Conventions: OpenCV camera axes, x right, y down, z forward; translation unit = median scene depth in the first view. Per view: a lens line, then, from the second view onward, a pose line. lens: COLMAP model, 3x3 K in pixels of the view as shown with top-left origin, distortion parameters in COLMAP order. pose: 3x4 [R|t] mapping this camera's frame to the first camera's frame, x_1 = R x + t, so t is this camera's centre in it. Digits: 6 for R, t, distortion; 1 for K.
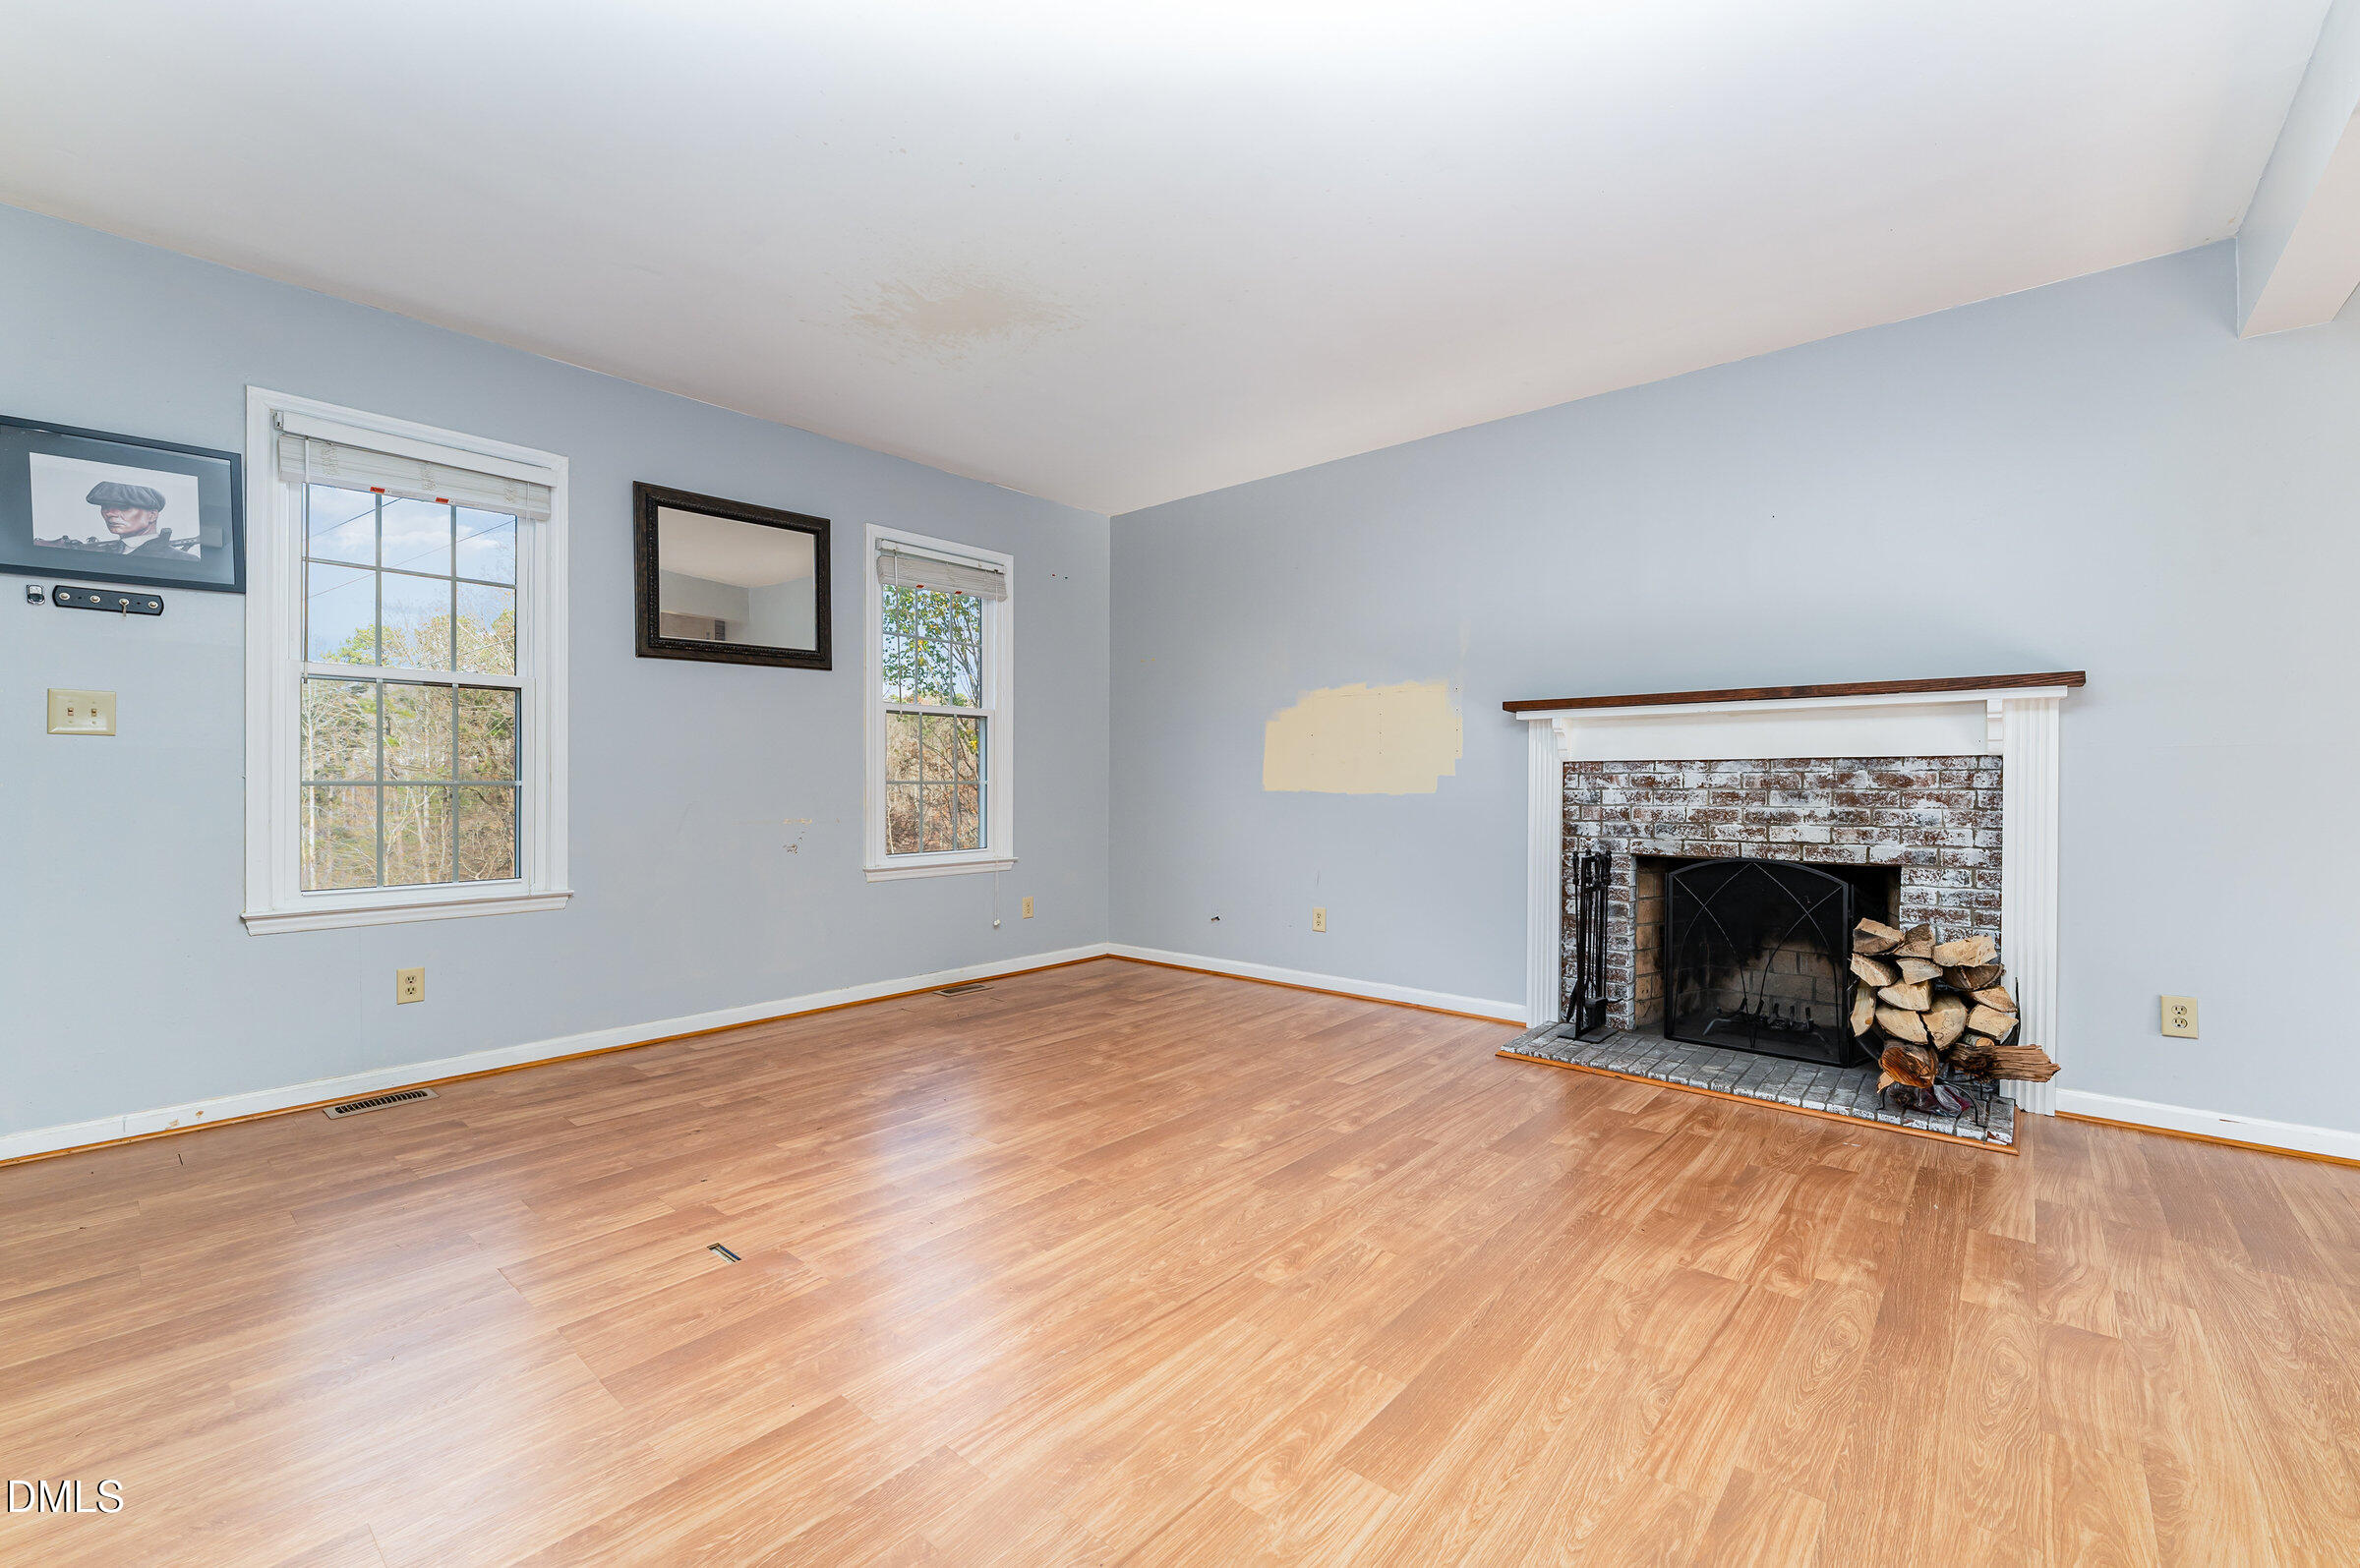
lens RADIAL K [[967.5, 0, 1185.3], [0, 967.5, 790.2], [0, 0, 1]] dist [0.000393, 0.000729]
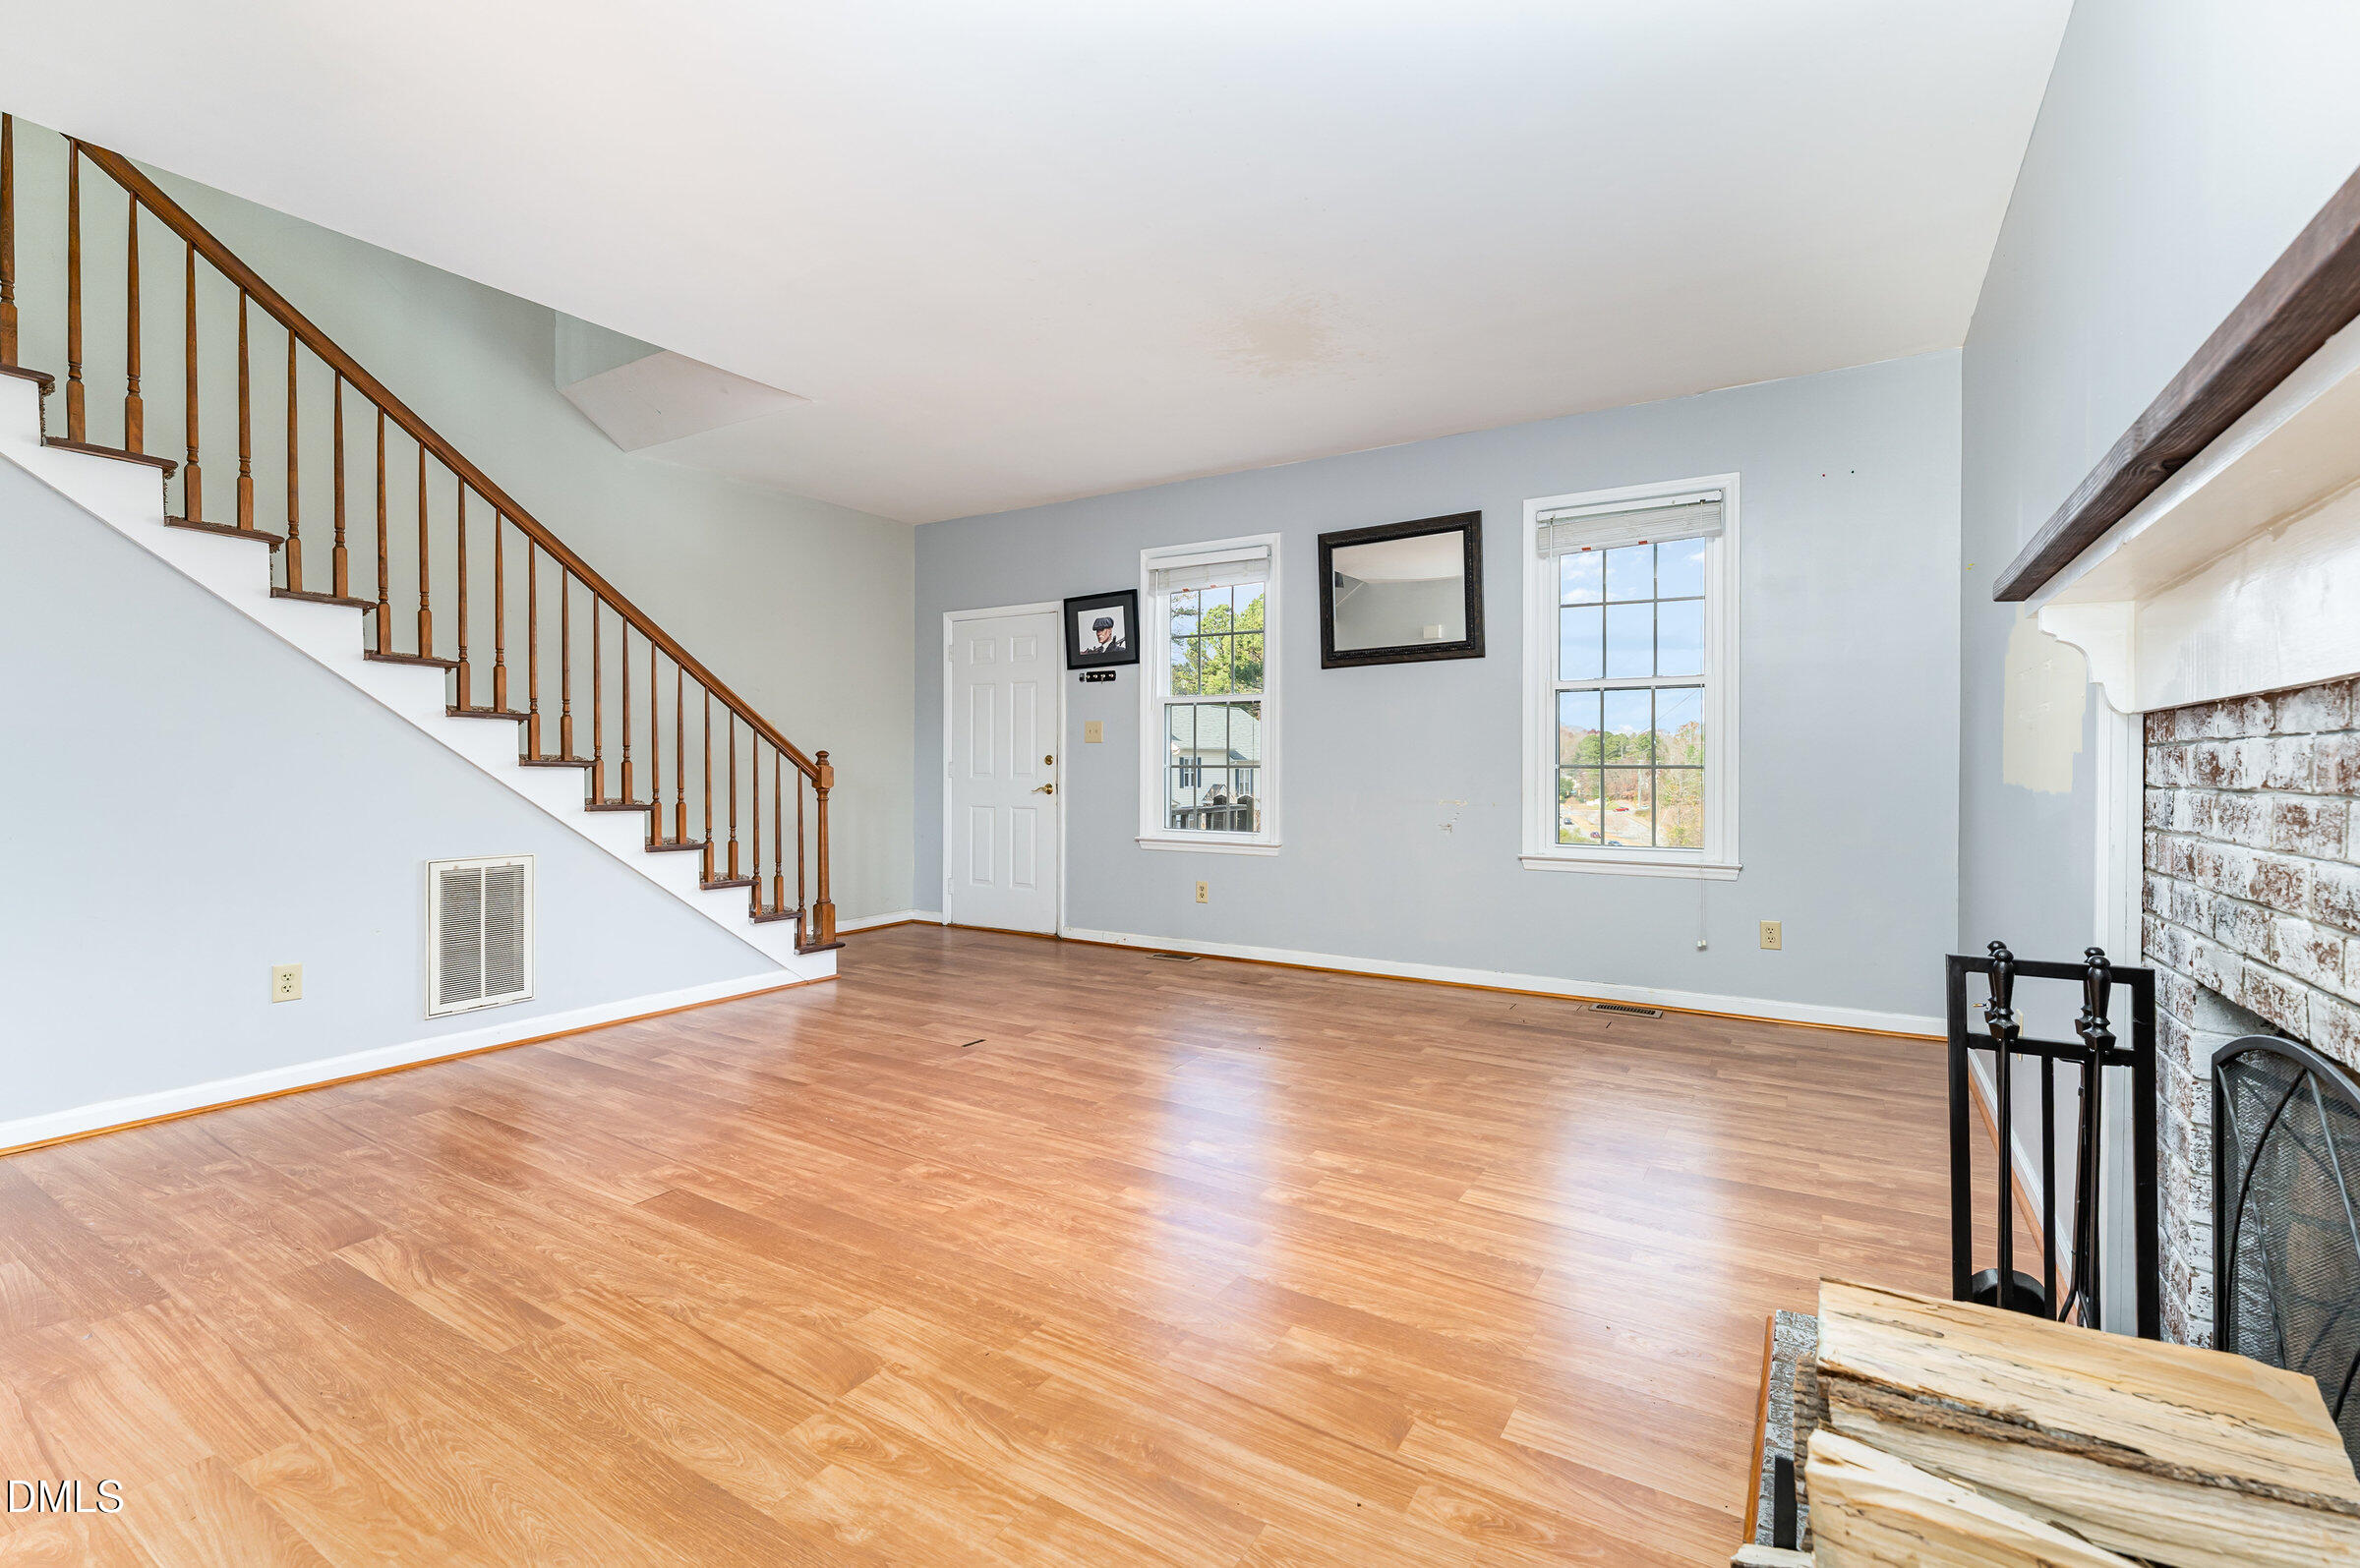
lens RADIAL K [[1025.0, 0, 1187.4], [0, 1025.0, 769.3], [0, 0, 1]] dist [-0.002729, 0.000749]
pose [[0.164426, 0.003938, -0.986382, 1.104681], [-0.011168, 0.999935, 0.002130, -0.006322], [0.986326, 0.010666, 0.164460, 0.872892]]
